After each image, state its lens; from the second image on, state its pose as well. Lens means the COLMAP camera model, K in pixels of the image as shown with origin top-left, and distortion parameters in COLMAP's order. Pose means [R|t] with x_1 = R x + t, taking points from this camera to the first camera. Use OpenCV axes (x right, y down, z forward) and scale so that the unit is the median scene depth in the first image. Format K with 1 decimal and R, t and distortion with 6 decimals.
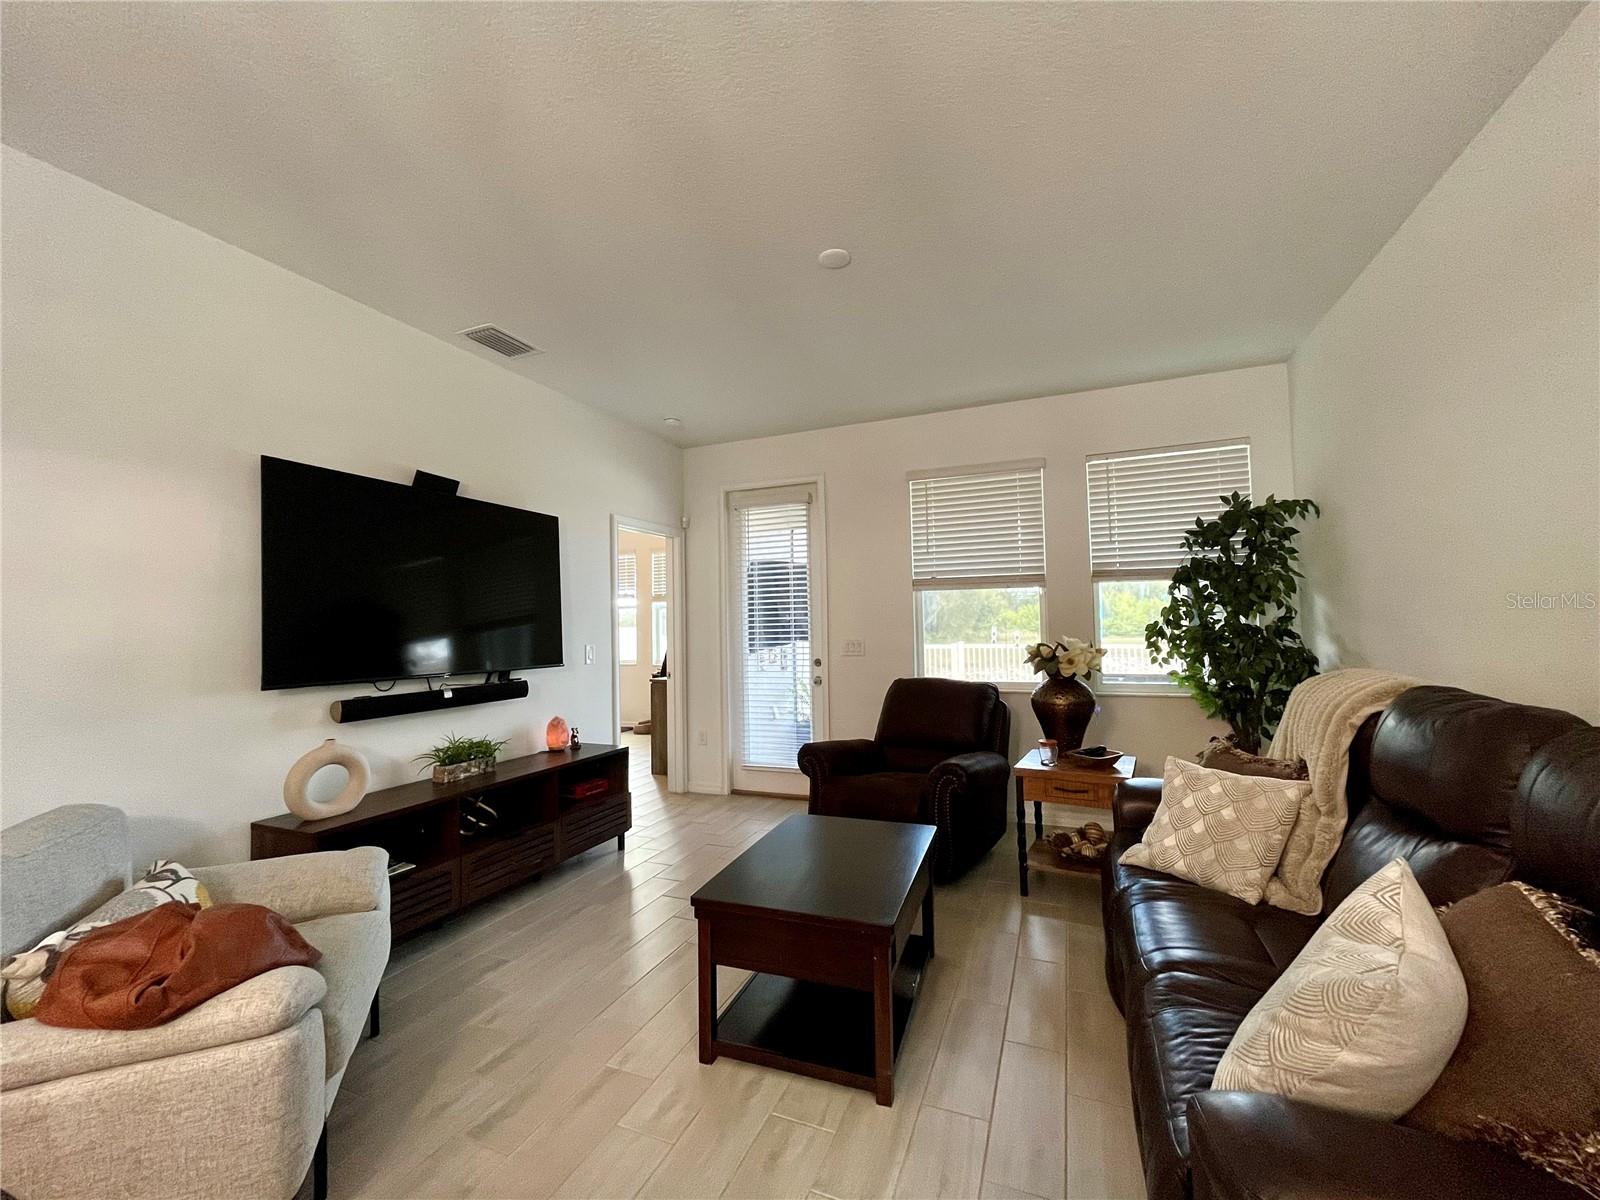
lens RADIAL K [[646.9, 0, 796.7], [0, 646.9, 598.2], [0, 0, 1]] dist [-0.000412, -0.000419]
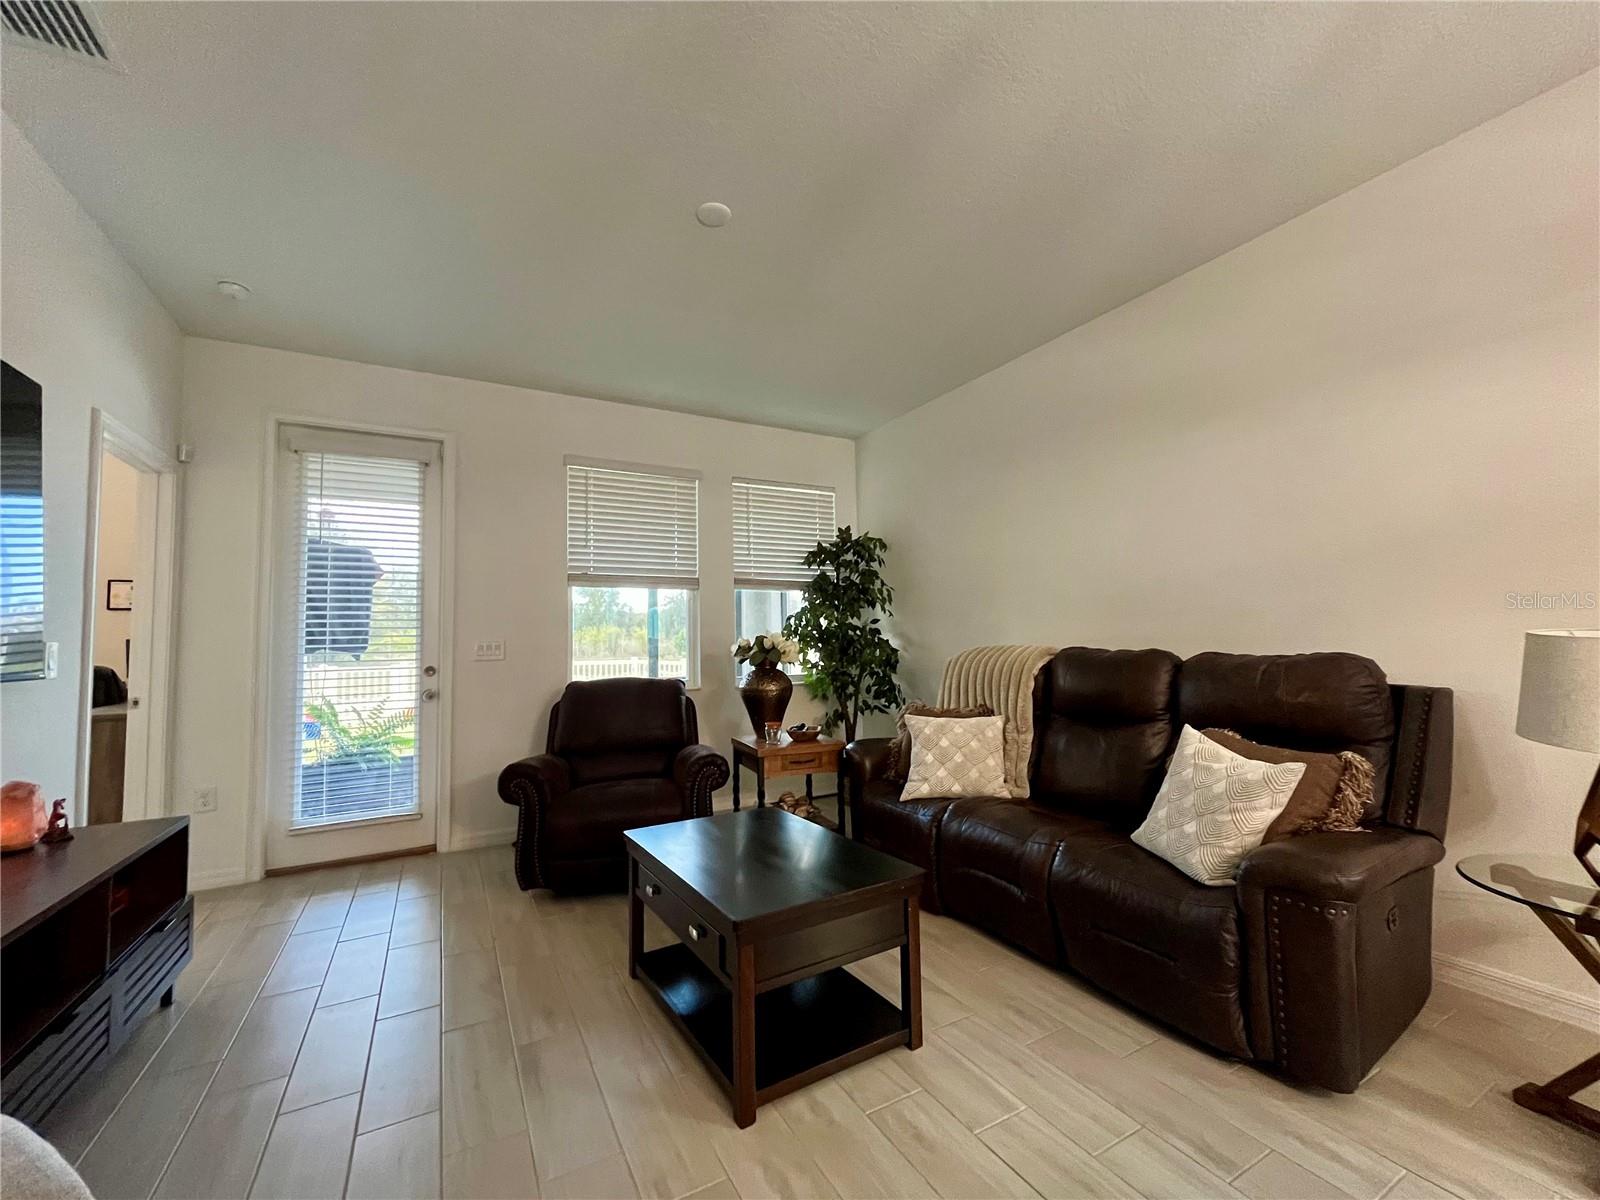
lens RADIAL K [[646.9, 0, 796.7], [0, 646.9, 598.2], [0, 0, 1]] dist [-0.000412, -0.000419]
pose [[0.625509, 0.058135, 0.778048, -0.351144], [-0.027096, 0.998237, -0.052803, 0.048637], [-0.779746, 0.011946, 0.625982, 0.203021]]
